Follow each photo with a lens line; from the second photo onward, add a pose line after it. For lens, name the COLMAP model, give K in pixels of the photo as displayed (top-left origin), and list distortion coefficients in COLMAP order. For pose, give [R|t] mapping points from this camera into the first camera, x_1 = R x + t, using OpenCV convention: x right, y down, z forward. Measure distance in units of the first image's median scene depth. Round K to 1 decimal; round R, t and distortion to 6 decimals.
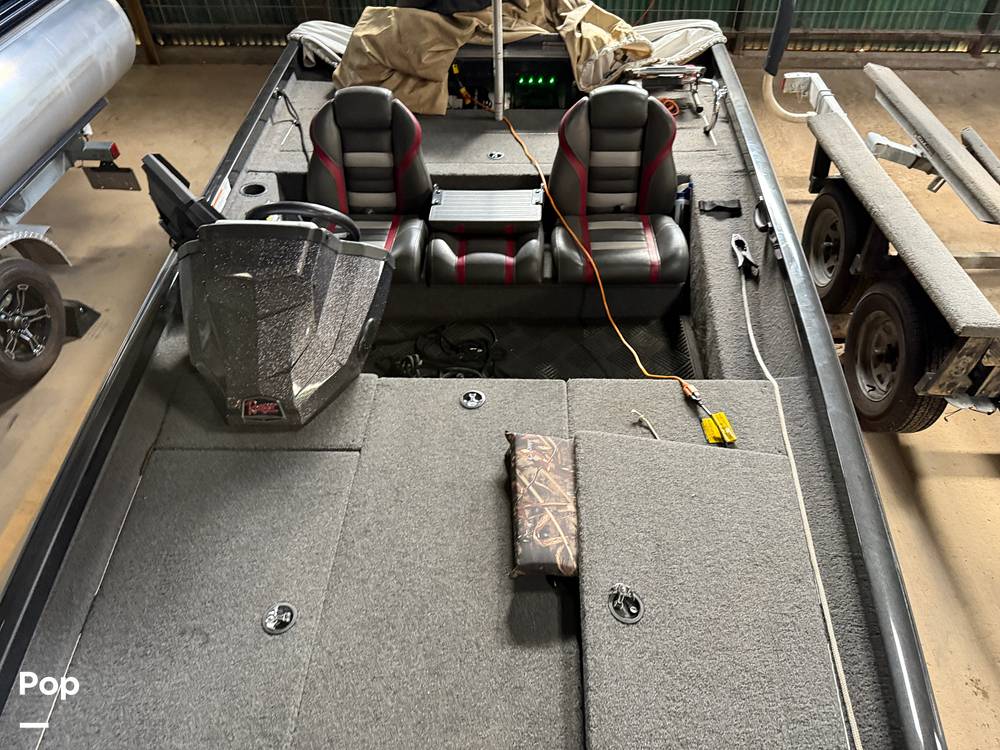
lens RADIAL K [[704.3, 0, 498.0], [0, 704.3, 375.1], [0, 0, 1]] dist [0.024039, -0.037126]
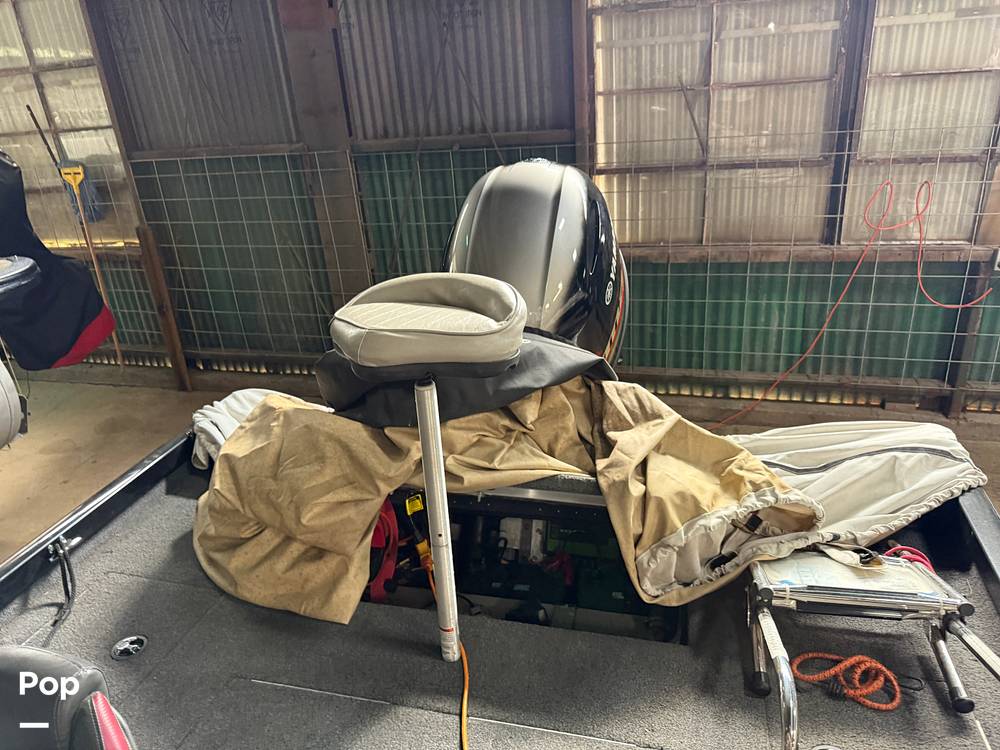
lens RADIAL K [[704.3, 0, 483.8], [0, 704.3, 361.4], [0, 0, 1]] dist [0.024039, -0.037126]
pose [[0.971215, 0.033762, -0.235801, 0.119975], [-0.121166, 0.922296, -0.367001, -0.376404], [0.205087, 0.385008, 0.899838, 0.541597]]
